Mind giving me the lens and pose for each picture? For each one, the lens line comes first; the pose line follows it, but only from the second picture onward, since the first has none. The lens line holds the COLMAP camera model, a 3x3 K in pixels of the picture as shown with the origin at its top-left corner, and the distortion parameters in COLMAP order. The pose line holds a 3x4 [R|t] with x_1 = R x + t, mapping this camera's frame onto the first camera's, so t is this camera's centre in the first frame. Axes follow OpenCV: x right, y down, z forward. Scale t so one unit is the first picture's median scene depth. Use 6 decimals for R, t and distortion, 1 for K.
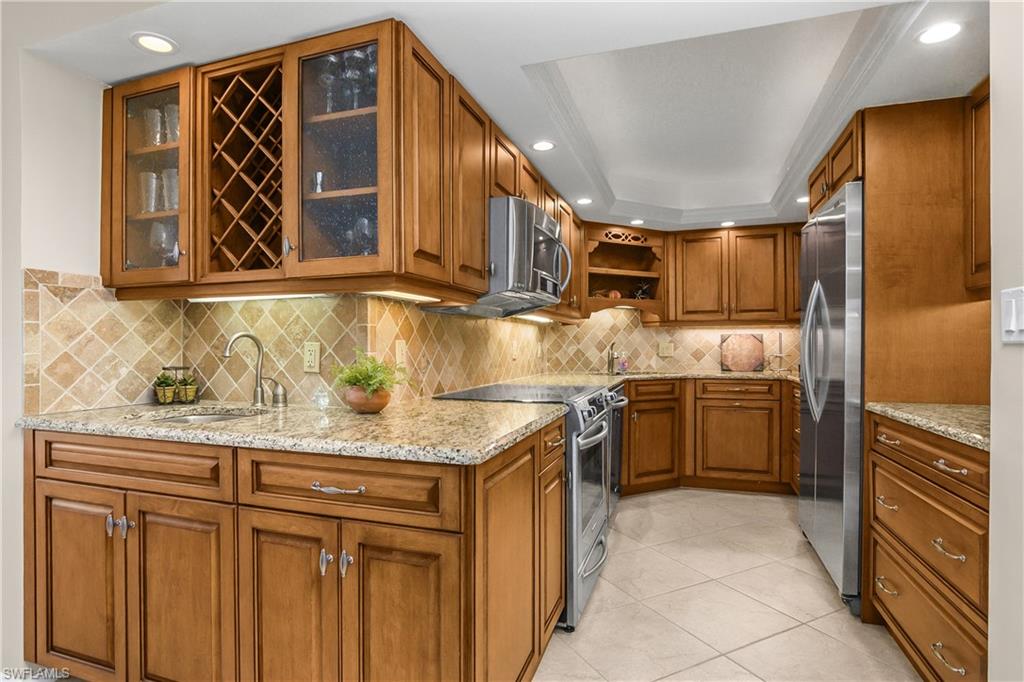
lens RADIAL K [[507.9, 0, 475.9], [0, 507.9, 347.7], [0, 0, 1]] dist [-0.019826, 0.002692]
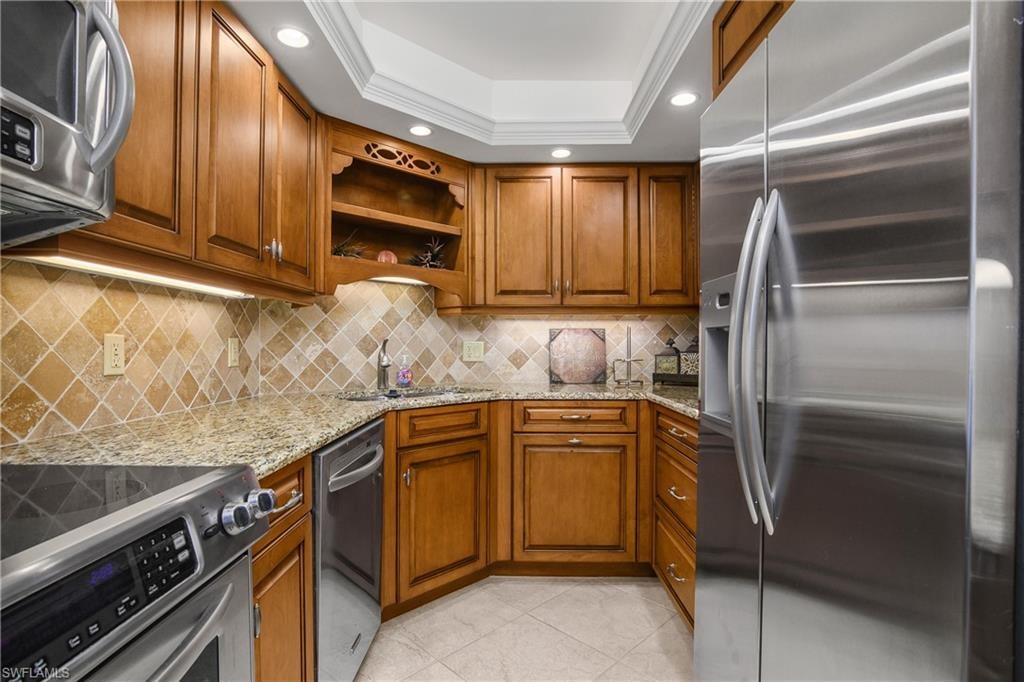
lens RADIAL K [[501.9, 0, 521.1], [0, 501.9, 346.8], [0, 0, 1]] dist [-0.020556, 0.005315]
pose [[0.918075, 0.001889, 0.396403, 0.216383], [-0.002364, 0.999997, 0.000709, -0.002770], [-0.396400, -0.001588, 0.918076, 0.469525]]
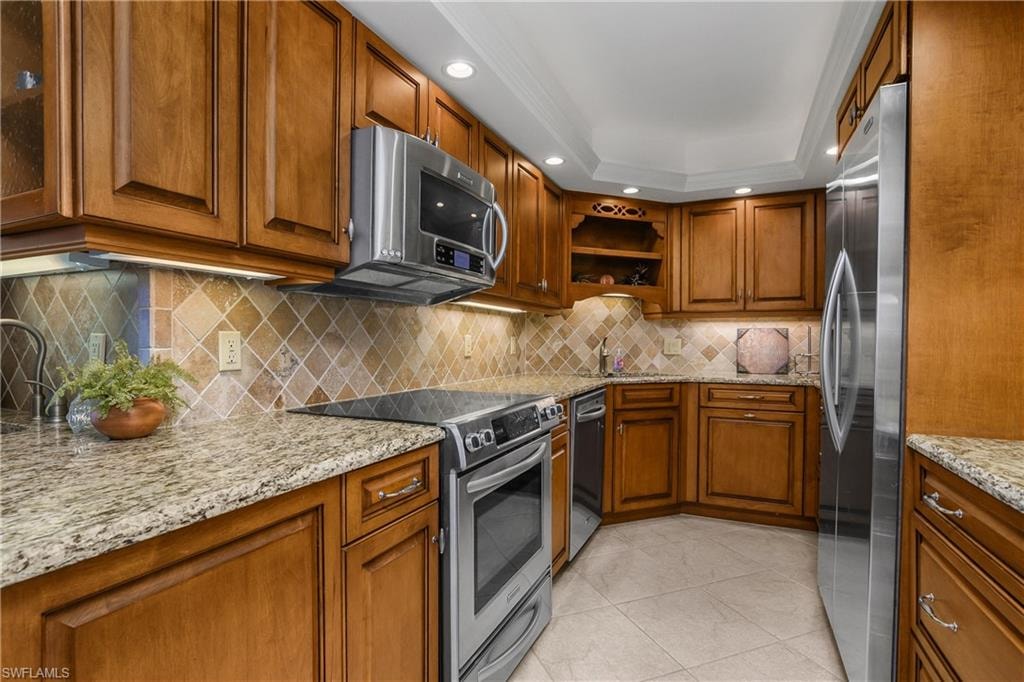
lens RADIAL K [[501.9, 0, 494.2], [0, 501.9, 347.6], [0, 0, 1]] dist [-0.020556, 0.005315]
pose [[0.998179, 0.007656, -0.059826, 0.161158], [-0.007029, 0.999918, 0.010684, -0.001231], [0.059903, -0.010244, 0.998152, 0.190741]]
